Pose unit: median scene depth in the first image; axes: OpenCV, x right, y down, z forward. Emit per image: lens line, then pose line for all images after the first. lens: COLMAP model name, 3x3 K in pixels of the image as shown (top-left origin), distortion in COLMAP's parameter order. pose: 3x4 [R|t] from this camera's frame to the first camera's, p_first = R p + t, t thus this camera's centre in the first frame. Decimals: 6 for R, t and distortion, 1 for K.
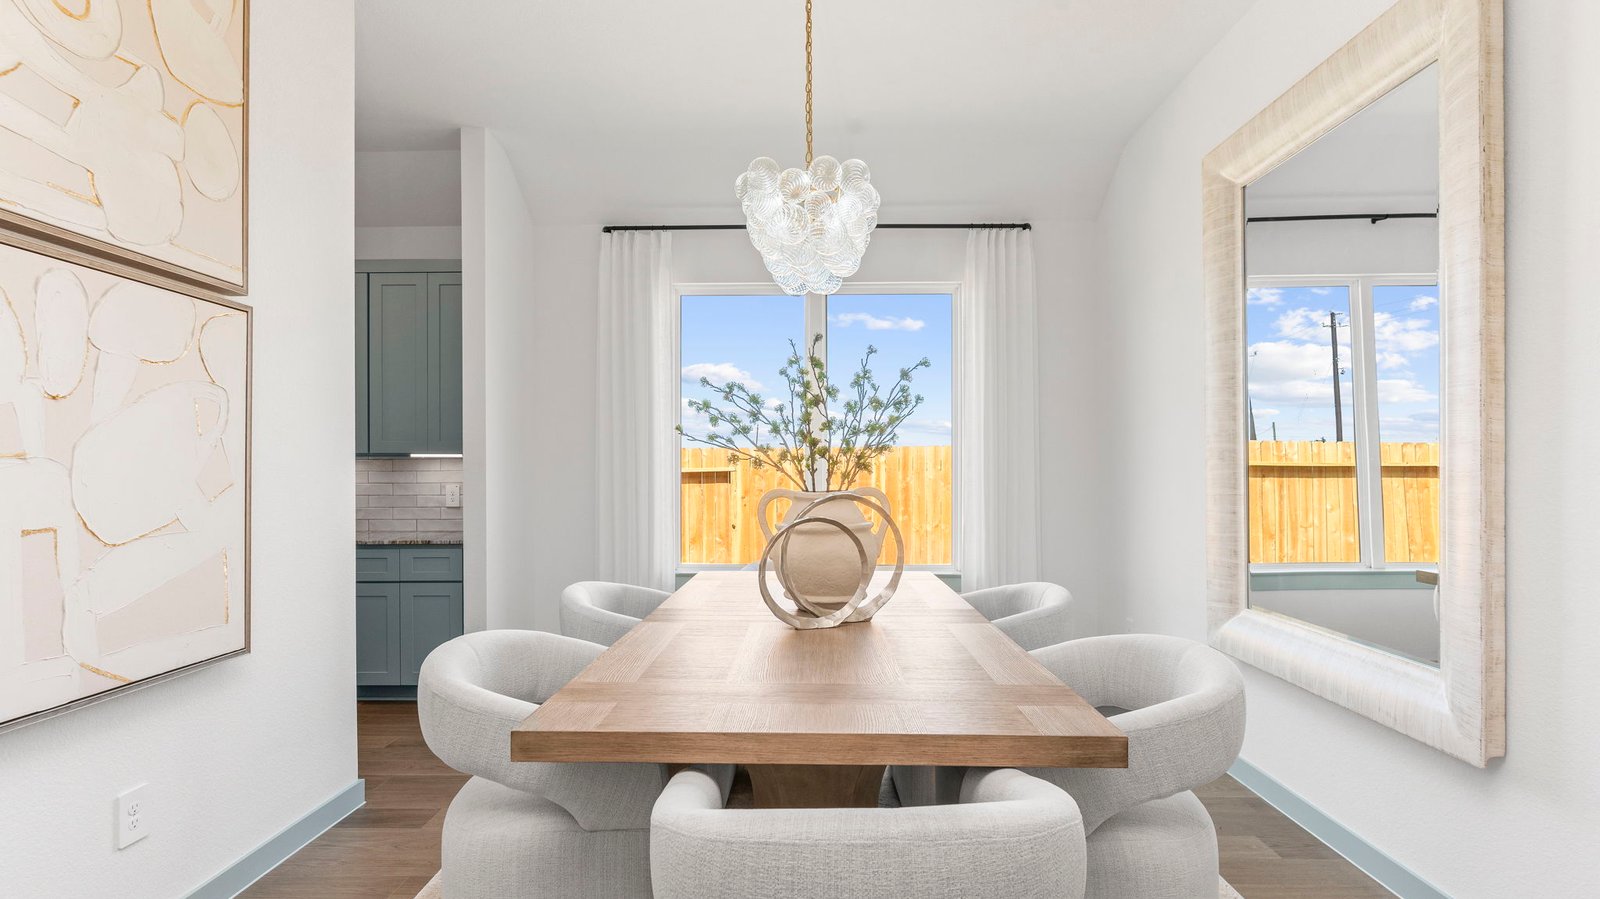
lens RADIAL K [[787.9, 0, 800.0], [0, 787.9, 449.5], [0, 0, 1]] dist [-0.001999, 0.000247]
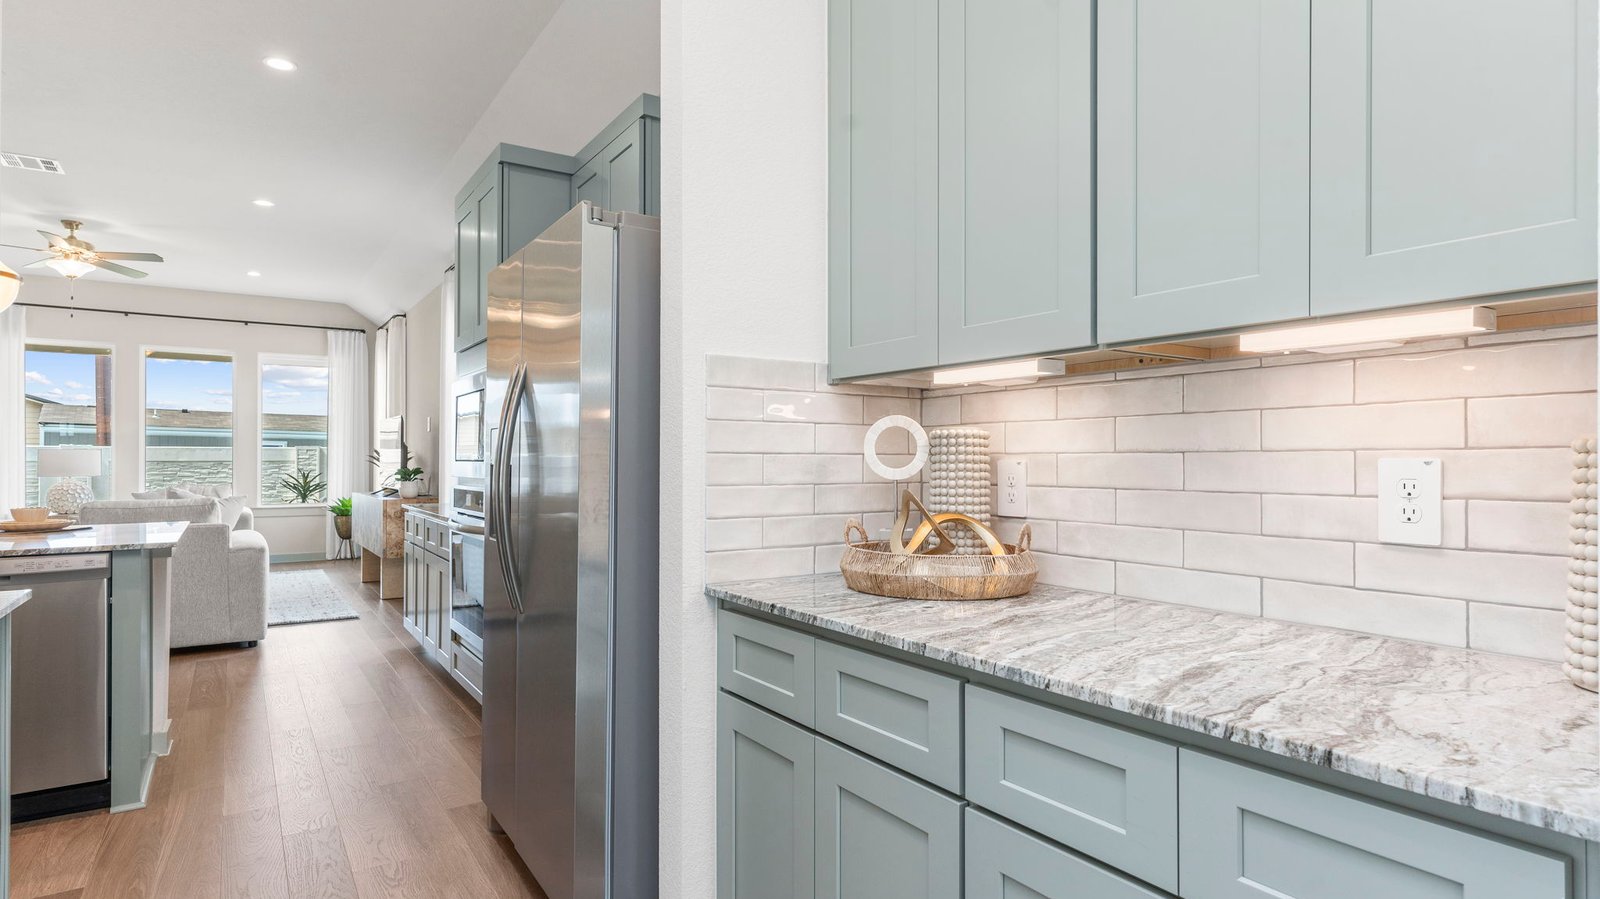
lens RADIAL K [[847.4, 0, 800.0], [0, 847.4, 449.5], [0, 0, 1]] dist [-0.001704, 0.000414]
pose [[0.574125, -0.001900, -0.818766, -0.333180], [0.017028, 0.999809, 0.009619, 0.036881], [0.818591, -0.019464, 0.574047, 0.690625]]
